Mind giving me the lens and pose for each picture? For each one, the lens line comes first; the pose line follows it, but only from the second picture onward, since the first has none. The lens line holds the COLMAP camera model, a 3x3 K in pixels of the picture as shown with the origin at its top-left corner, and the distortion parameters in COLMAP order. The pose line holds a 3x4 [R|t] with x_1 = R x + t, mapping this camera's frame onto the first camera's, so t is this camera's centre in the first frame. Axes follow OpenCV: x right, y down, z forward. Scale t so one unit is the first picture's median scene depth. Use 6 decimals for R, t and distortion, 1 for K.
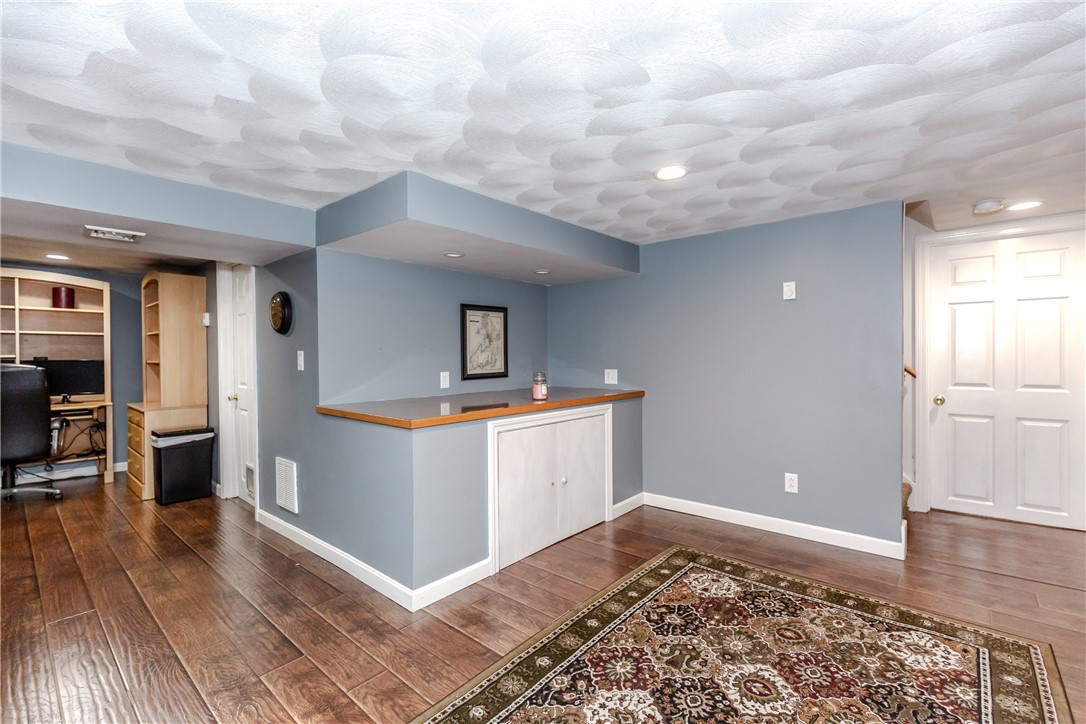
lens RADIAL K [[489.6, 0, 542.7], [0, 489.6, 358.3], [0, 0, 1]] dist [0.005647, -0.000225]
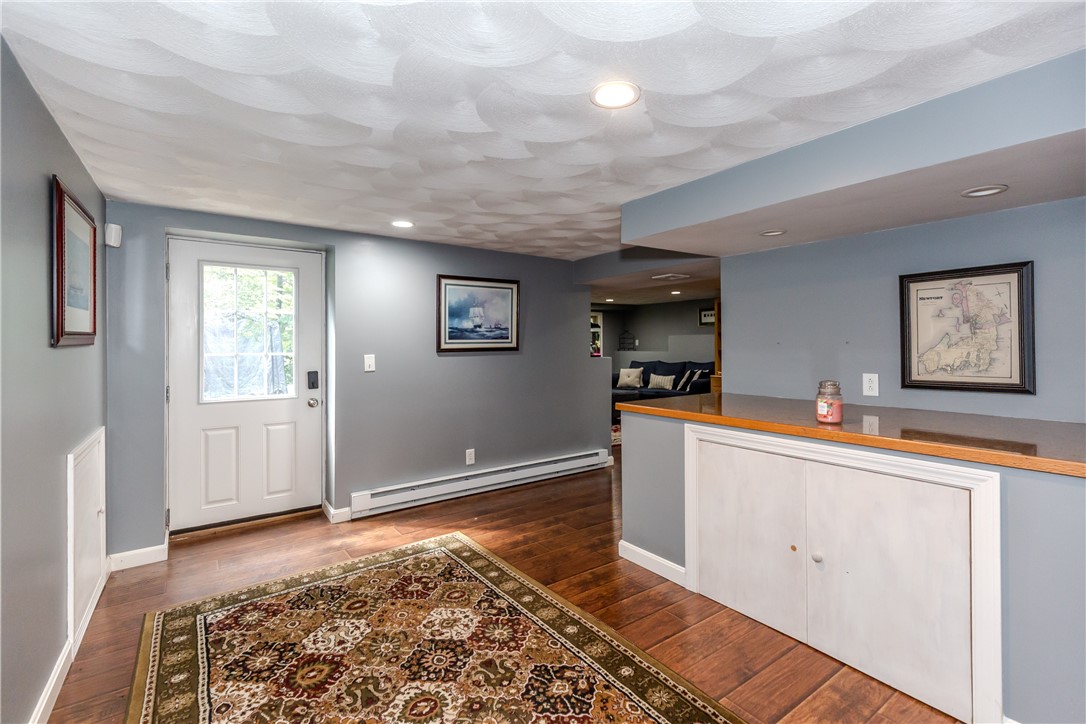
lens RADIAL K [[489.6, 0, 547.4], [0, 489.6, 345.1], [0, 0, 1]] dist [0.005647, -0.000225]
pose [[-0.233138, 0.003899, -0.972436, 1.162149], [-0.001581, 0.999989, 0.004389, -0.032543], [0.972442, 0.002561, -0.233129, 1.294506]]
